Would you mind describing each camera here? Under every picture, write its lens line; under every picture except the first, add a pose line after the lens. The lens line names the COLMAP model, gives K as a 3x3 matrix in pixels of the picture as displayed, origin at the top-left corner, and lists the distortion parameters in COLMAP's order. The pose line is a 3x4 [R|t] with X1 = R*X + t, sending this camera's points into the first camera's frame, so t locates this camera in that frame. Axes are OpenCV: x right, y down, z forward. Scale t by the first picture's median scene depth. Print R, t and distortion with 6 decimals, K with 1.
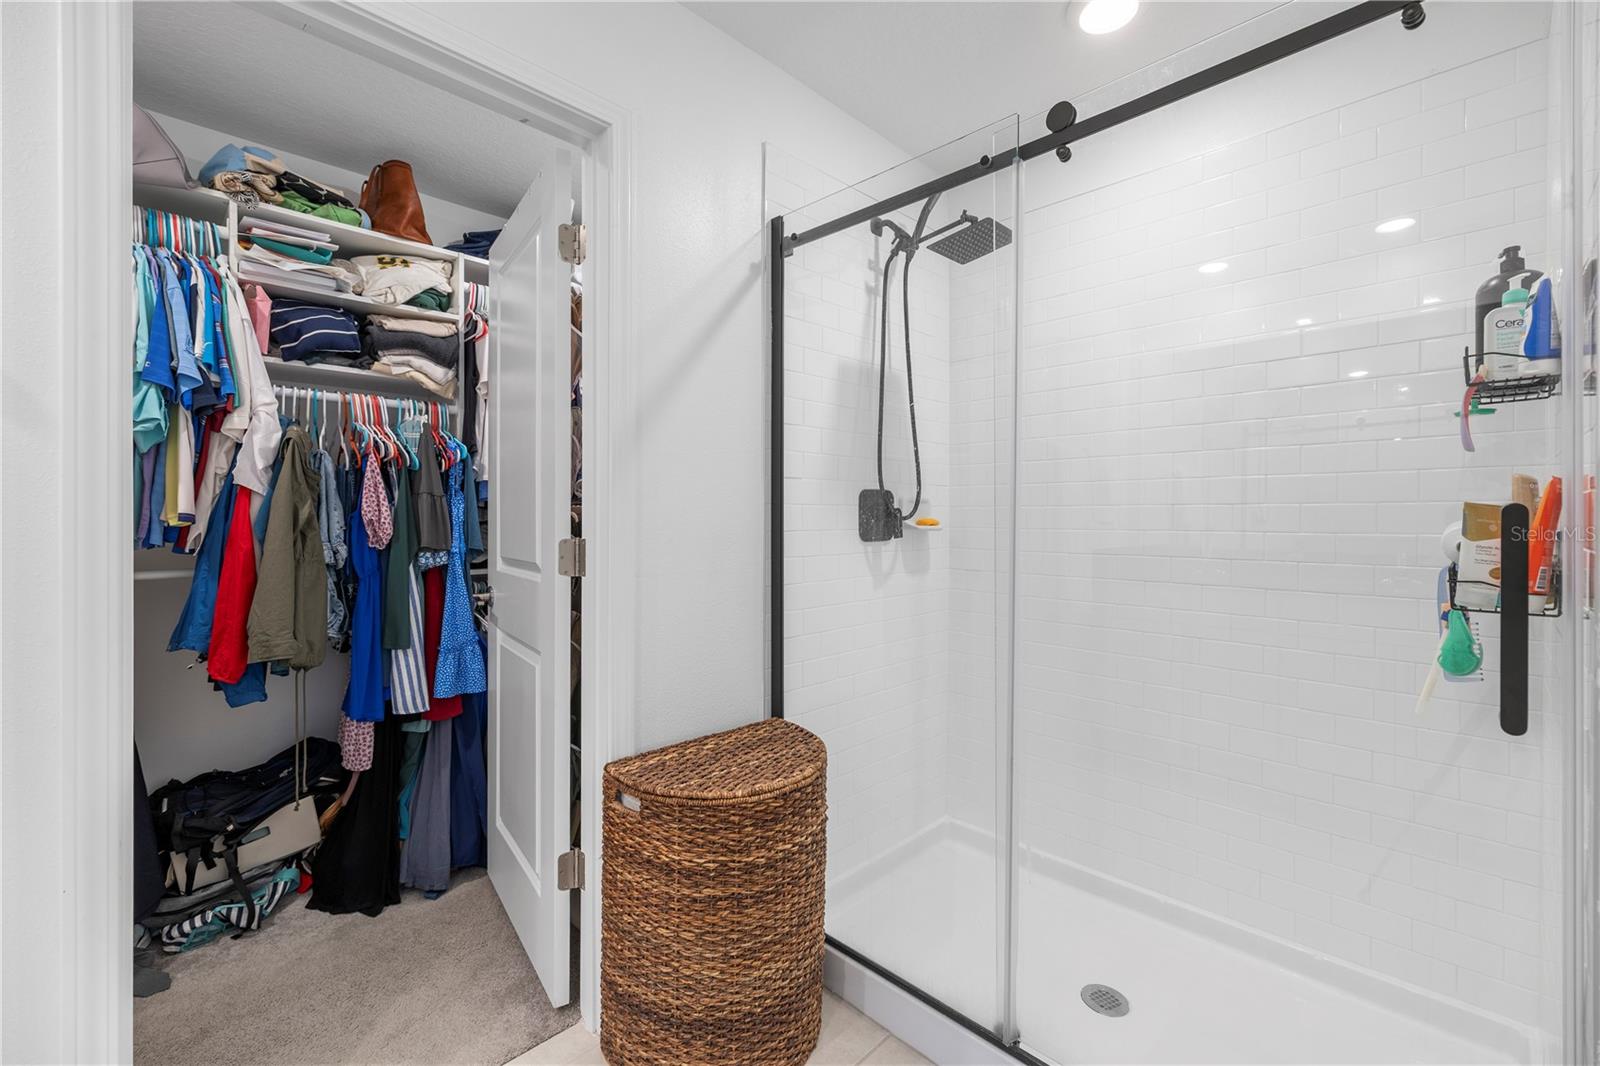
lens RADIAL K [[680.1, 0, 798.9], [0, 680.1, 522.2], [0, 0, 1]] dist [0.002603, -0.000690]
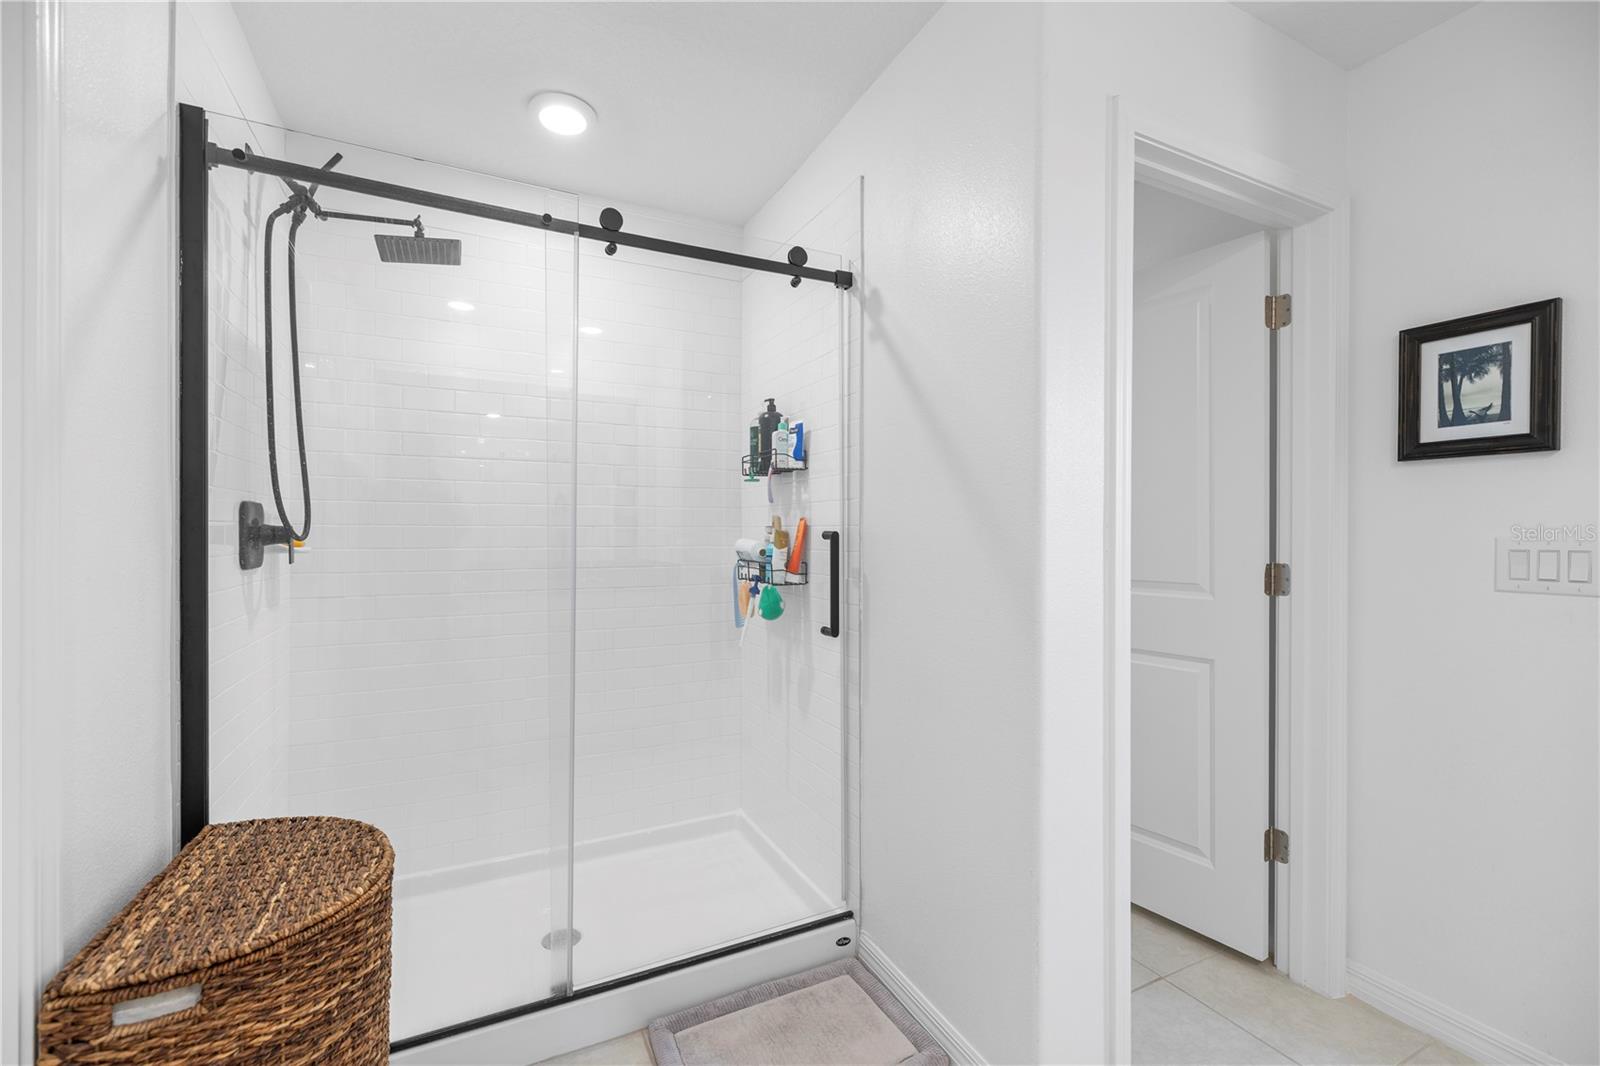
lens RADIAL K [[680.1, 0, 799.4], [0, 680.1, 536.4], [0, 0, 1]] dist [0.002603, -0.000690]
pose [[0.316667, -0.003802, 0.948529, -0.660477], [0.005939, 0.999980, 0.002026, -0.010282], [-0.948518, 0.004992, 0.316683, 0.262328]]
